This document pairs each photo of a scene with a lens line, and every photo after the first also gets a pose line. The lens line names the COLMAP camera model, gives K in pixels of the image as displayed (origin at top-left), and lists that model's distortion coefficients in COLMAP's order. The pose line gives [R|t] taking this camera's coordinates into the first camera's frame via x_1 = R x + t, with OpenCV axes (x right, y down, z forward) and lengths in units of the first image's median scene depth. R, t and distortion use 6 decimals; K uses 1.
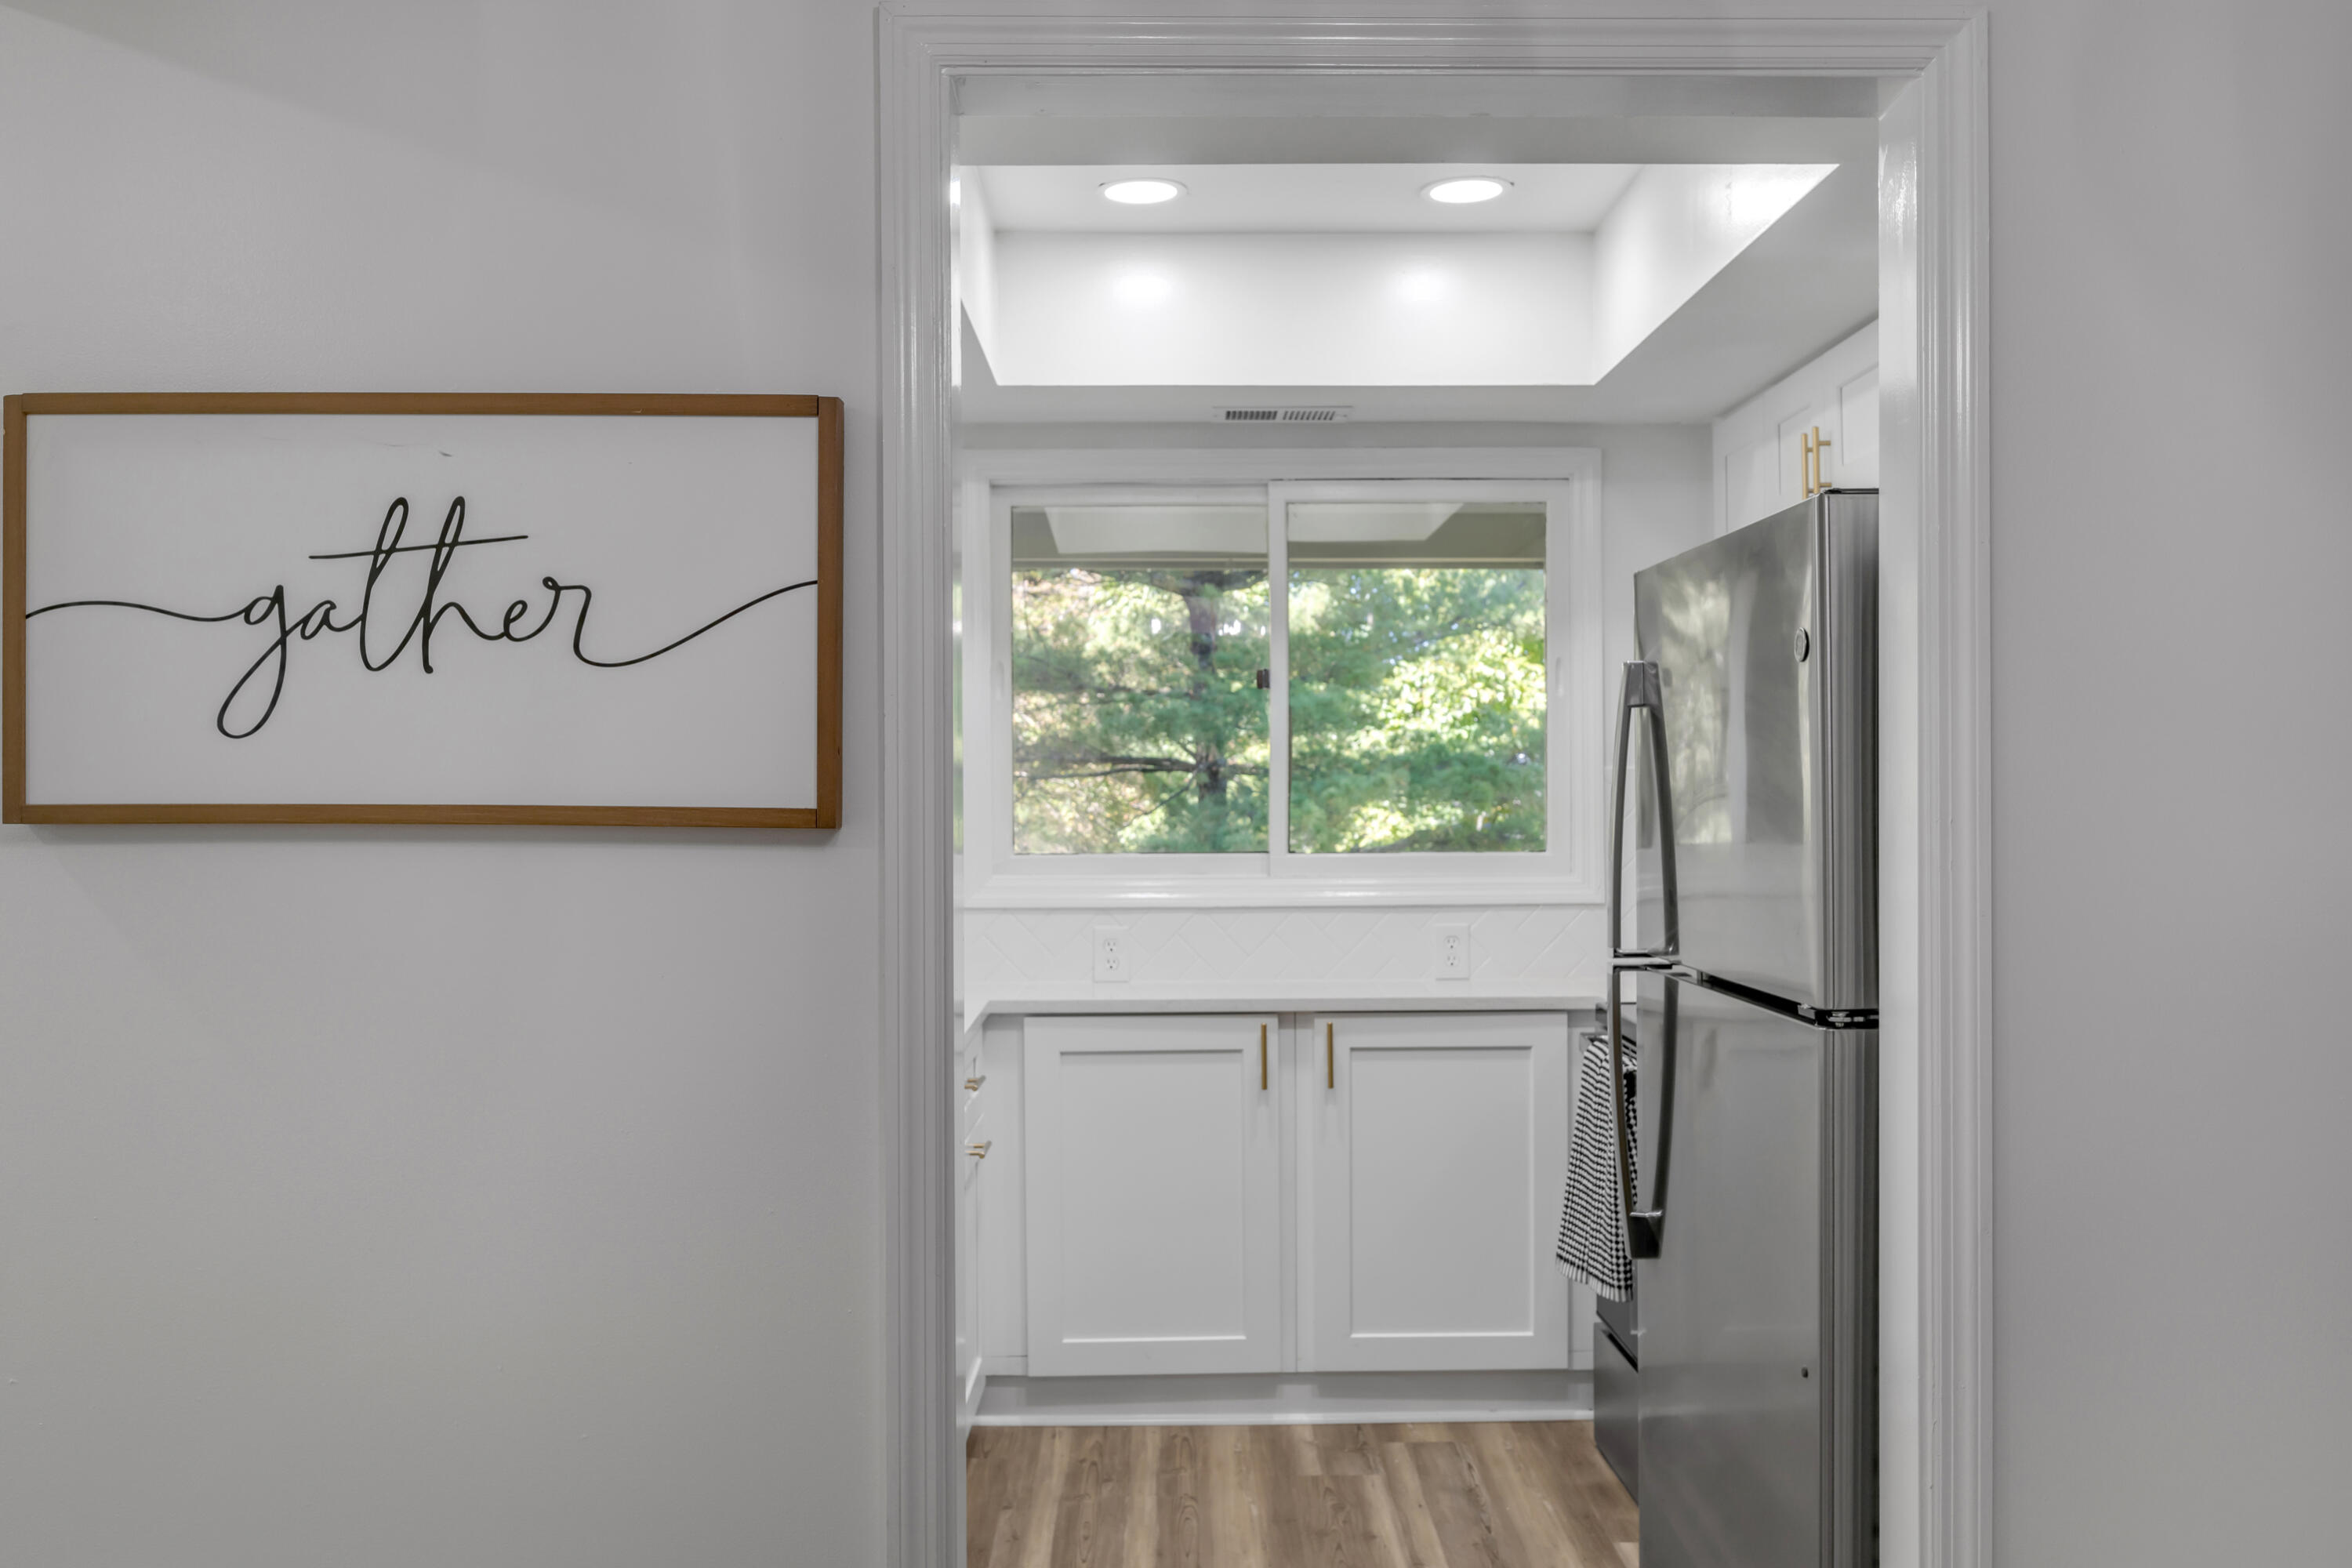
lens RADIAL K [[2059.5, 0, 1212.7], [0, 2059.5, 795.8], [0, 0, 1]] dist [-0.033363, 0.000574]
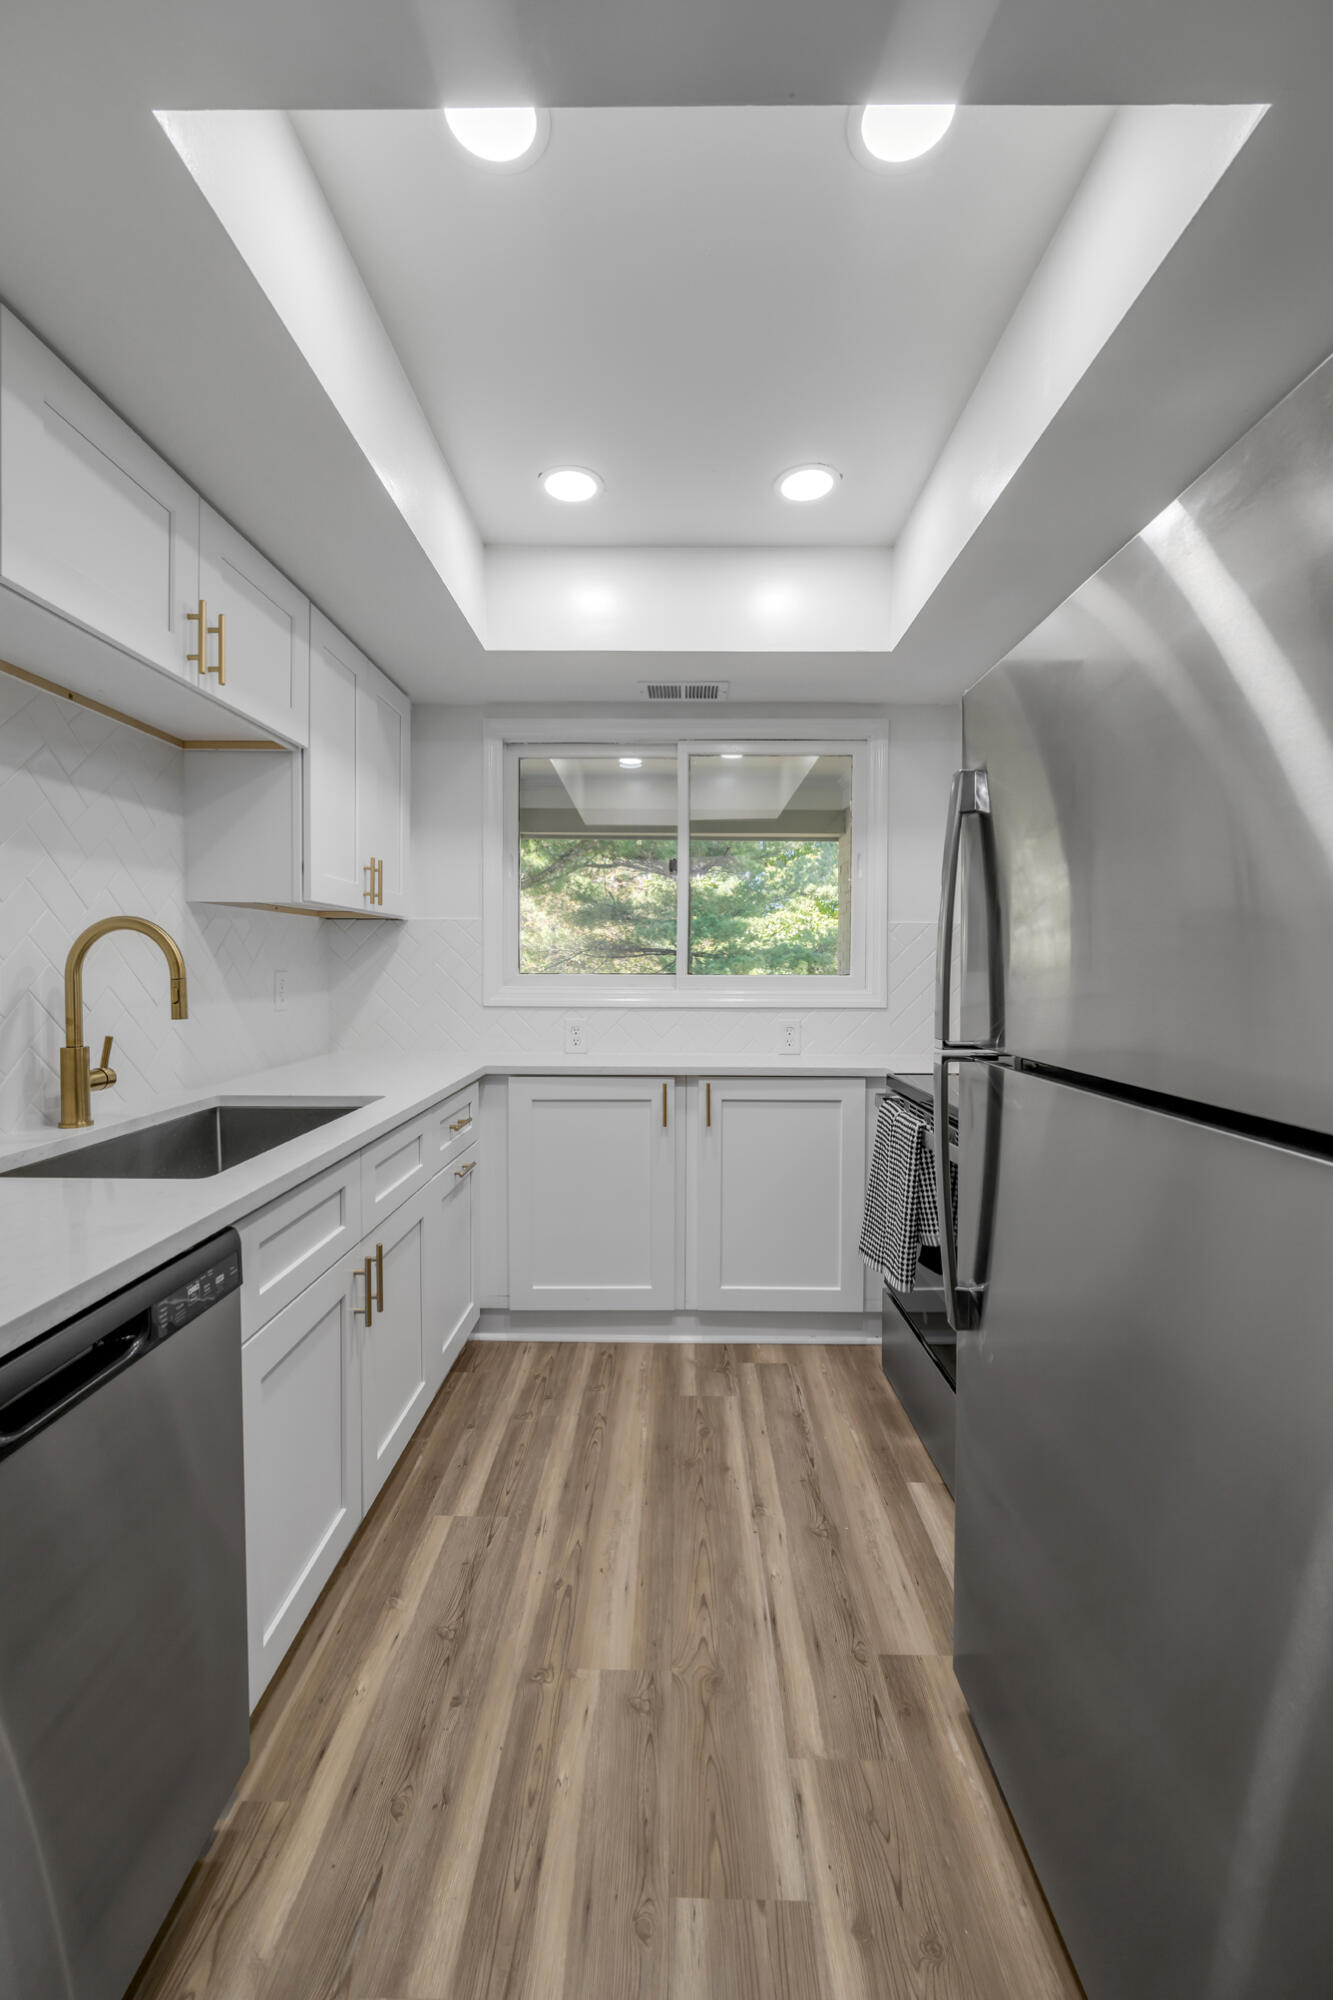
lens RADIAL K [[802.9, 0, 676.1], [0, 802.9, 985.8], [0, 0, 1]] dist [-0.000981, 0.000065]
pose [[0.999661, 0.009933, -0.024070, 0.050797], [-0.009498, 0.999791, 0.018130, 0.030419], [0.024245, -0.017895, 0.999546, 0.444012]]
